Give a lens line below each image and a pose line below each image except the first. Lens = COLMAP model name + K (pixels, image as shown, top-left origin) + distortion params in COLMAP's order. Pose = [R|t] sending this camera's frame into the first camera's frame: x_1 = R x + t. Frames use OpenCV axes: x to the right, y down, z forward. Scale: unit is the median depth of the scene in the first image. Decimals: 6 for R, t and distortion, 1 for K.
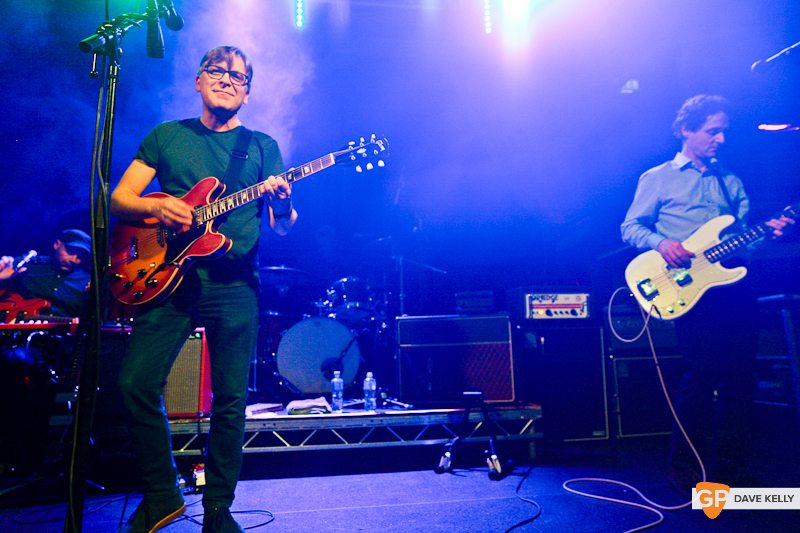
lens RADIAL K [[537.5, 0, 400.0], [0, 537.5, 266.5], [0, 0, 1]] dist [-0.082342, 0.097222]
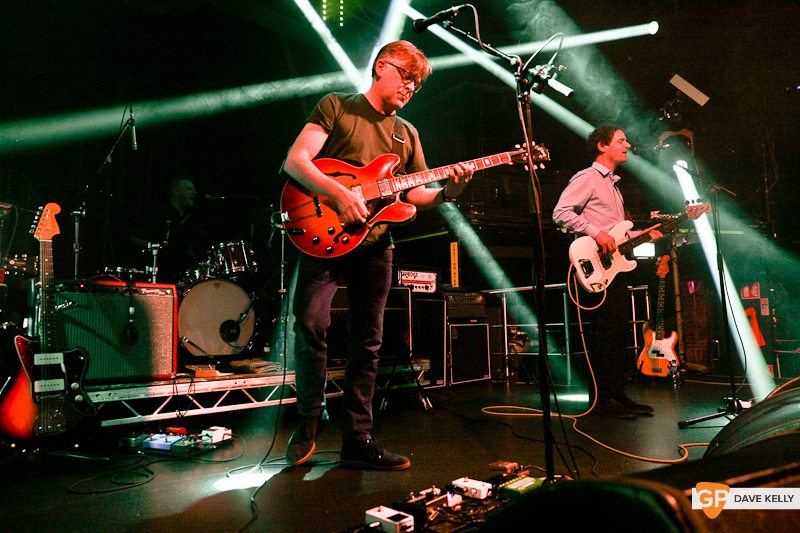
lens RADIAL K [[544.1, 0, 400.0], [0, 544.1, 266.5], [0, 0, 1]] dist [-0.070474, 0.089745]
pose [[0.805193, 0.073834, 0.588399, -0.497509], [-0.100230, 0.994888, 0.012318, 0.028495], [-0.584482, -0.068893, 0.808477, 0.010353]]
